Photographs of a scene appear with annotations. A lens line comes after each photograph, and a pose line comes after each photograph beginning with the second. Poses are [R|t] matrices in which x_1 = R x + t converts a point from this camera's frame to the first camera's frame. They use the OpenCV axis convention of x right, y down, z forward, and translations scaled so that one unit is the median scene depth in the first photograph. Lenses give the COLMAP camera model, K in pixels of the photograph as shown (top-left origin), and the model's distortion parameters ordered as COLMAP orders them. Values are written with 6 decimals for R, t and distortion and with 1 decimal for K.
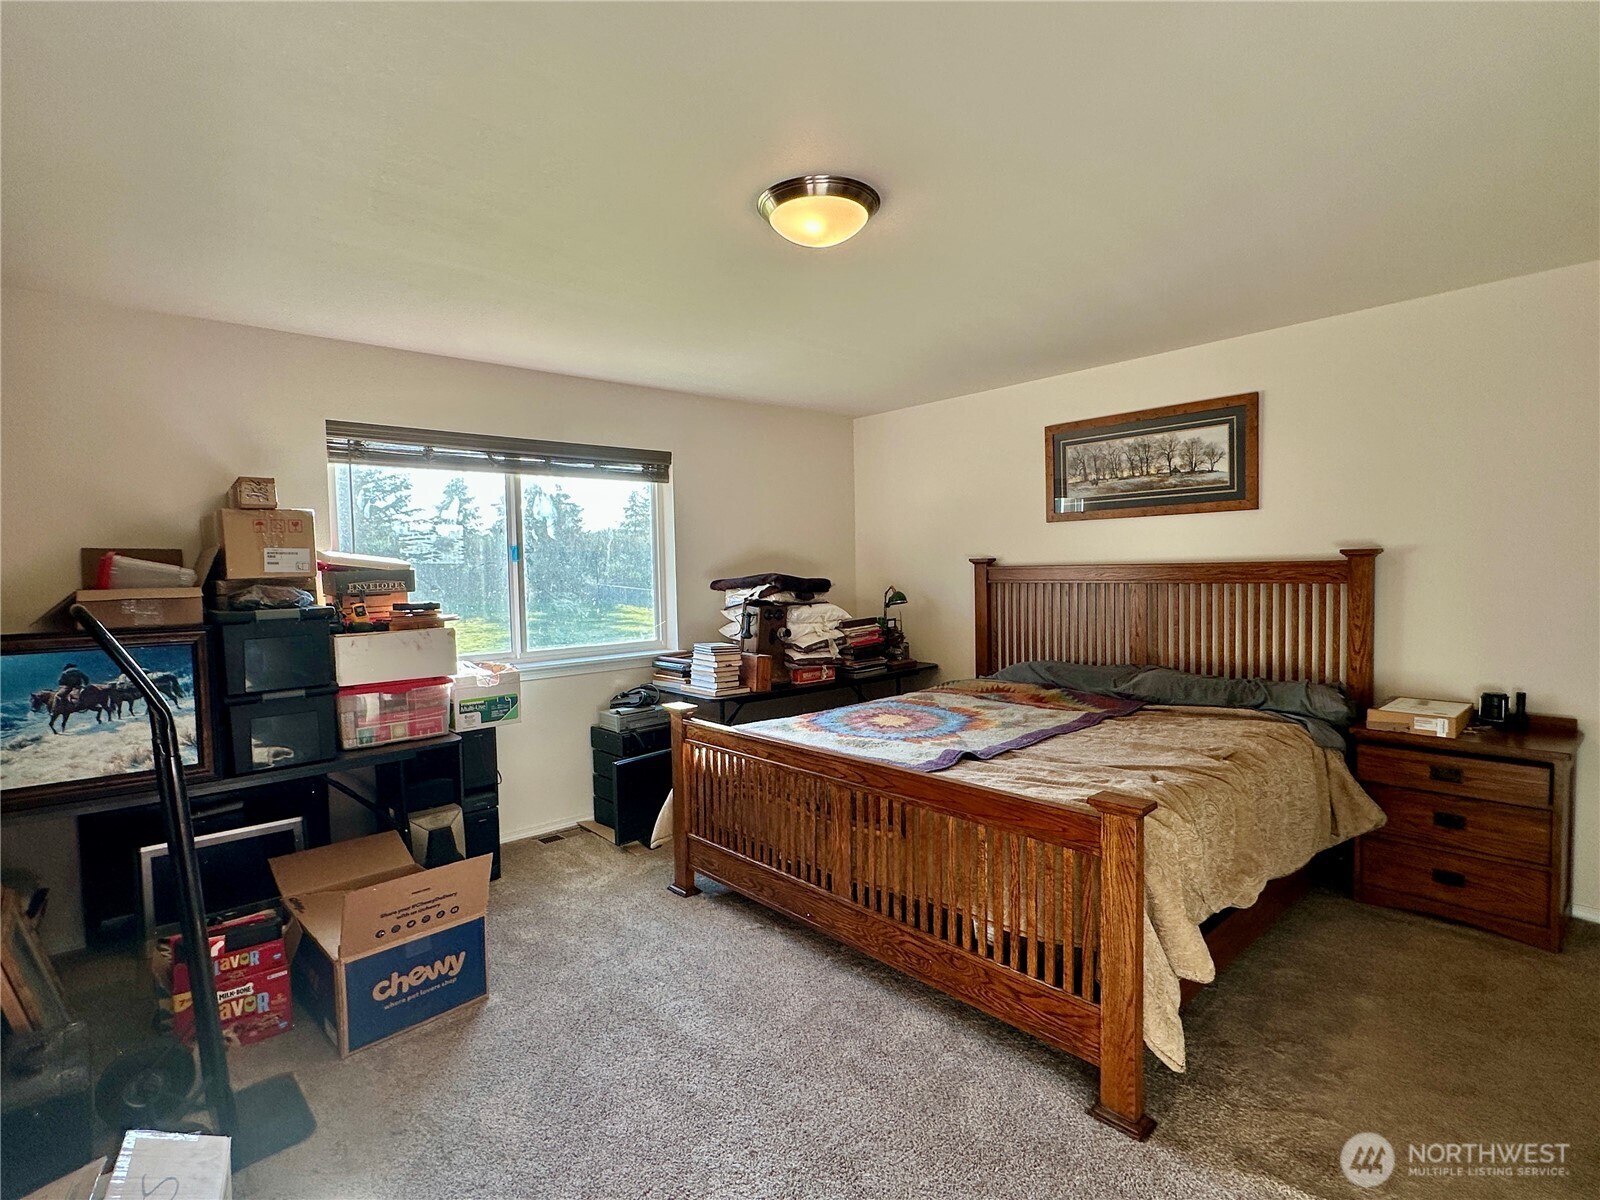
lens RADIAL K [[793.5, 0, 801.6], [0, 793.5, 598.3], [0, 0, 1]] dist [-0.006994, -0.000651]
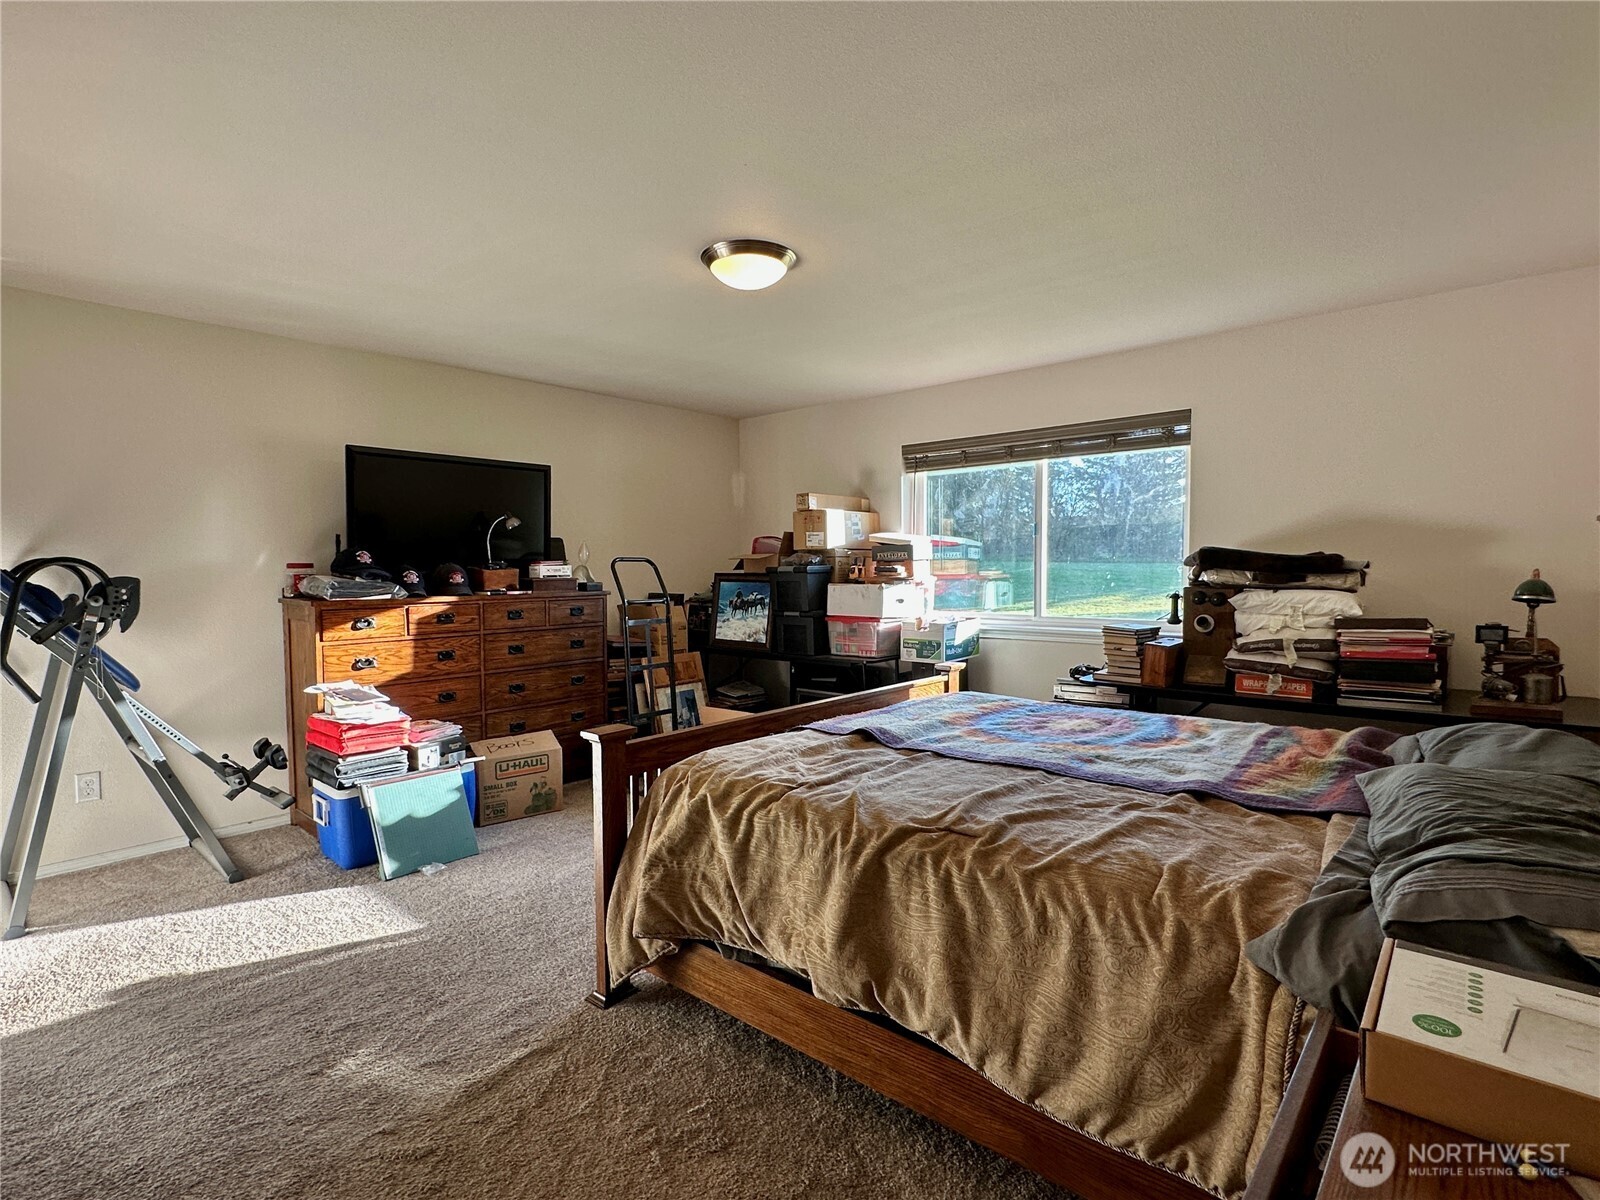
lens RADIAL K [[793.5, 0, 802.4], [0, 793.5, 607.0], [0, 0, 1]] dist [-0.006994, -0.000651]
pose [[0.110508, 0.064689, -0.991768, 0.713699], [-0.040850, 0.997332, 0.060500, -0.002167], [0.993035, 0.033828, 0.112856, 0.510207]]
